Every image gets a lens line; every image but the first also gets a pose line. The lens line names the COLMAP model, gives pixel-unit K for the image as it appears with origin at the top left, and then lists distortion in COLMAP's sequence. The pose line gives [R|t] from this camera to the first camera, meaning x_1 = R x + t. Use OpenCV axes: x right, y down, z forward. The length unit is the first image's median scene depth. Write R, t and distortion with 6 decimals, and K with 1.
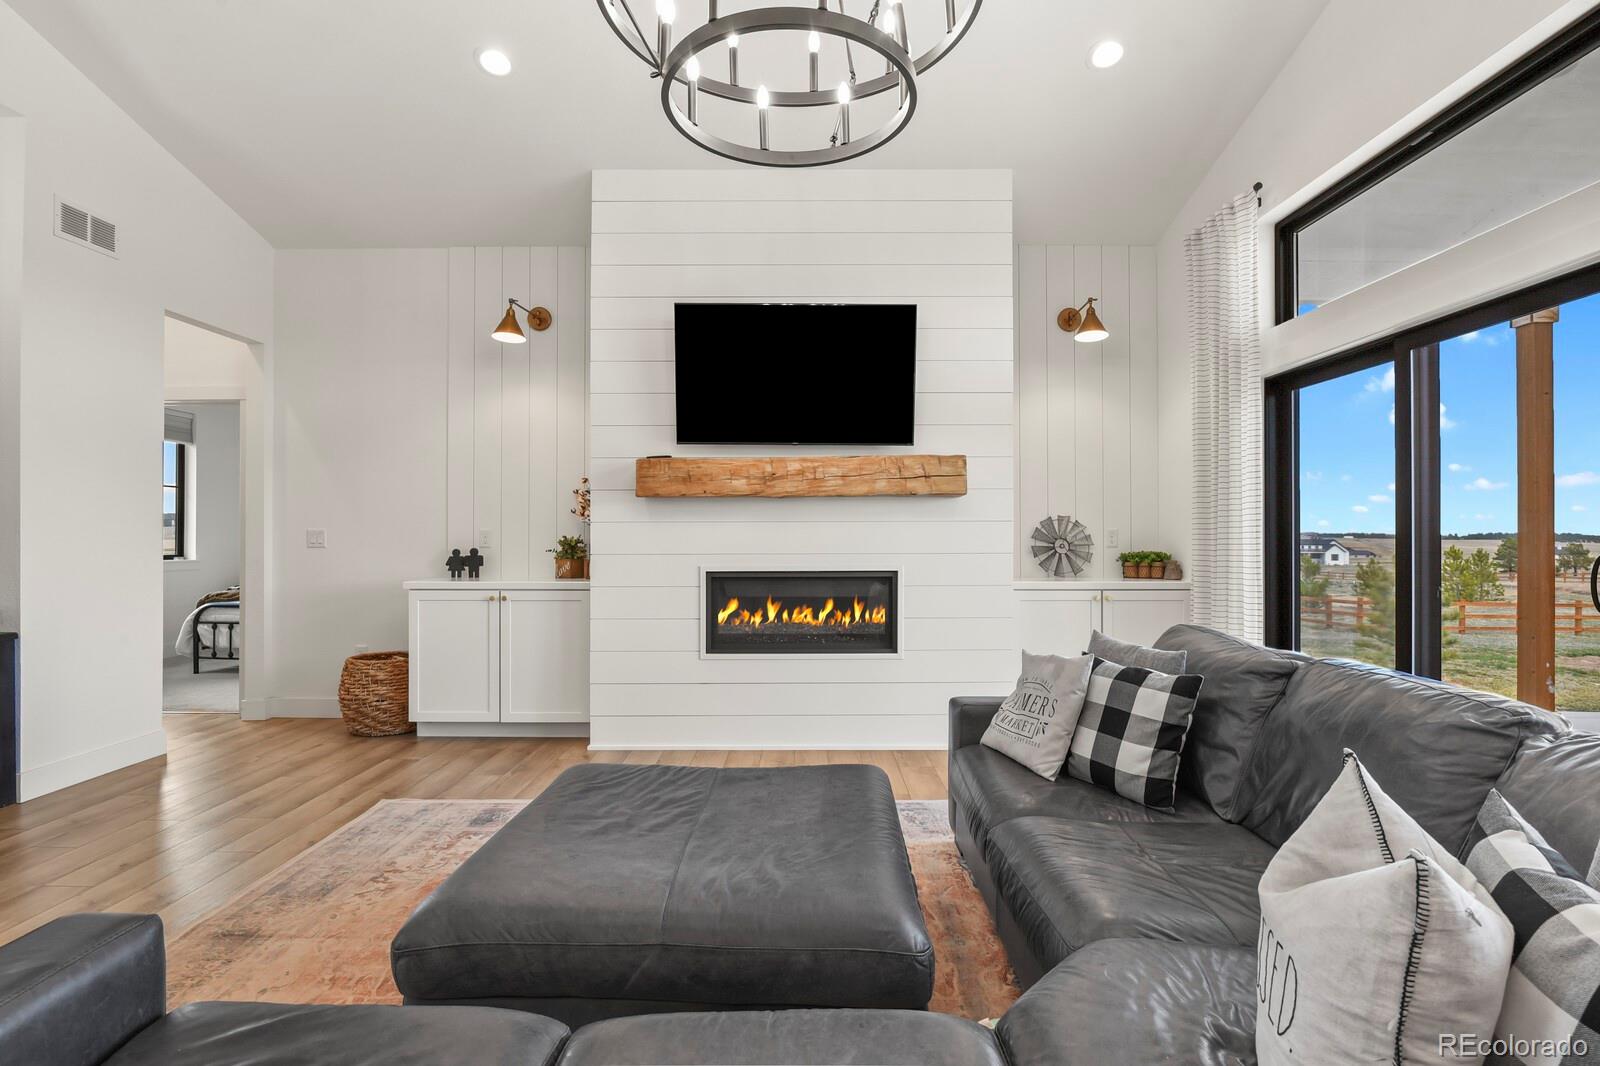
lens RADIAL K [[775.2, 0, 810.5], [0, 775.2, 533.5], [0, 0, 1]] dist [-0.009589, -0.007616]
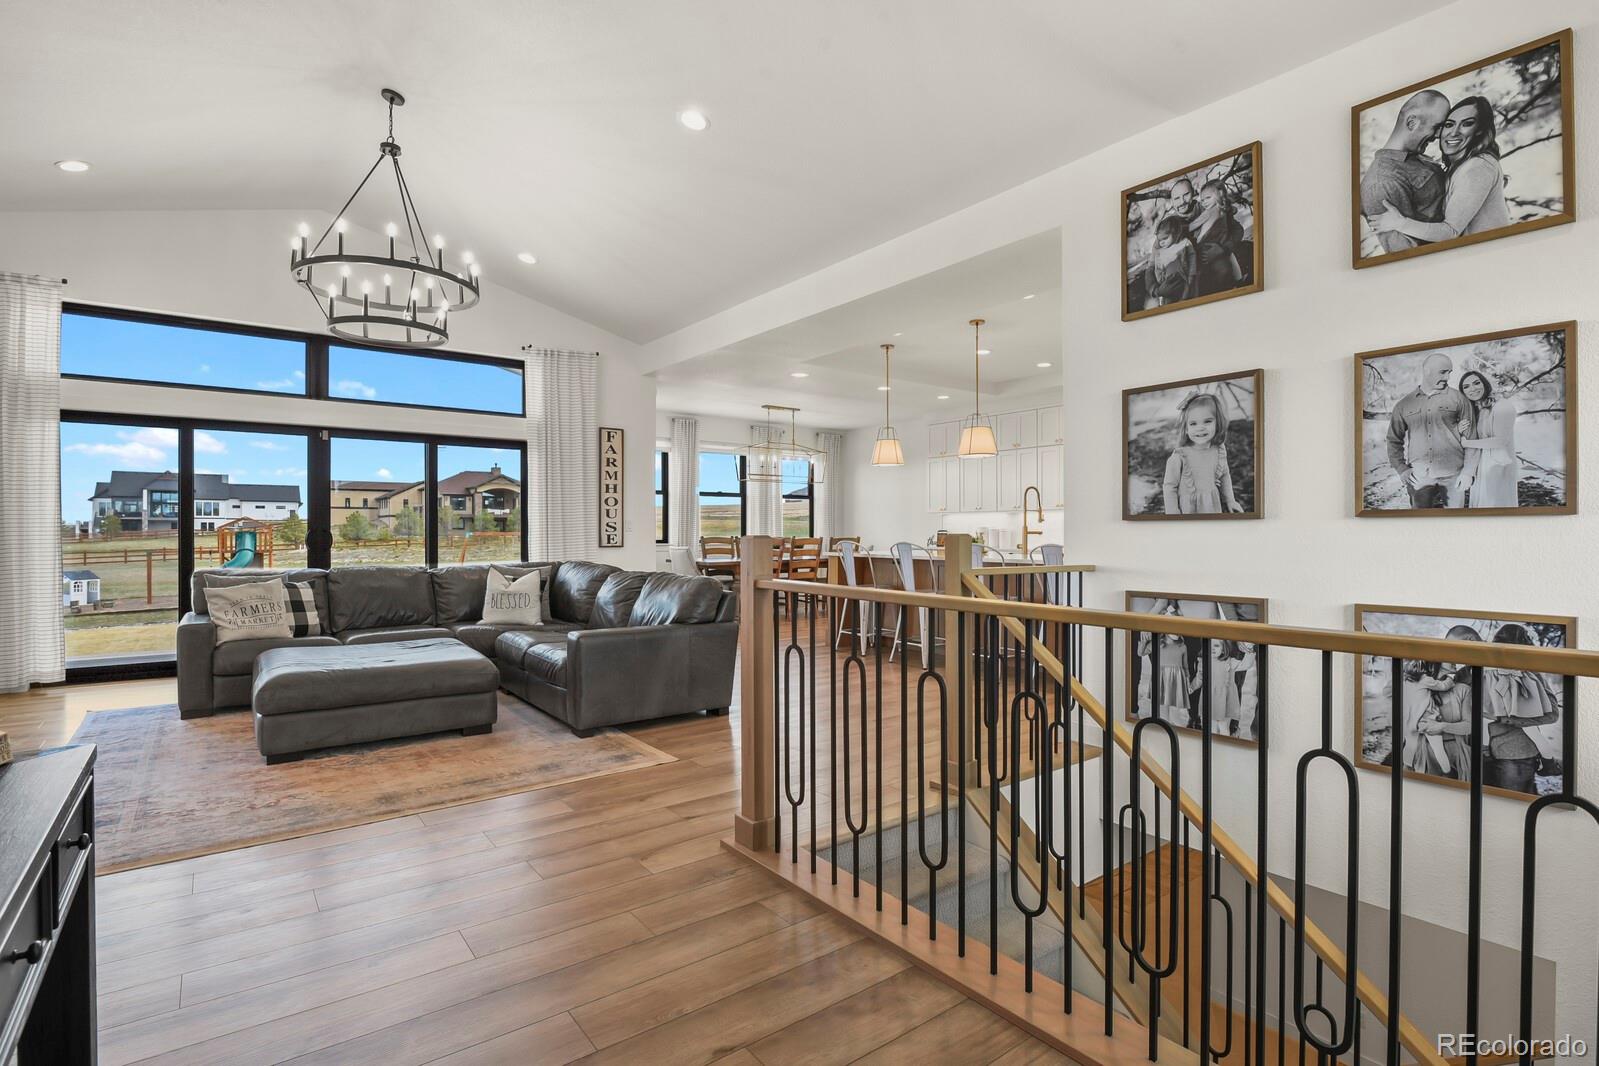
lens RADIAL K [[774.7, 0, 810.0], [0, 774.7, 533.5], [0, 0, 1]] dist [-0.009589, -0.007616]
pose [[-0.609377, -0.001996, 0.792878, -1.216629], [-0.003510, 0.999994, -0.000180, 0.018471], [-0.792873, -0.002893, -0.609380, 0.647442]]
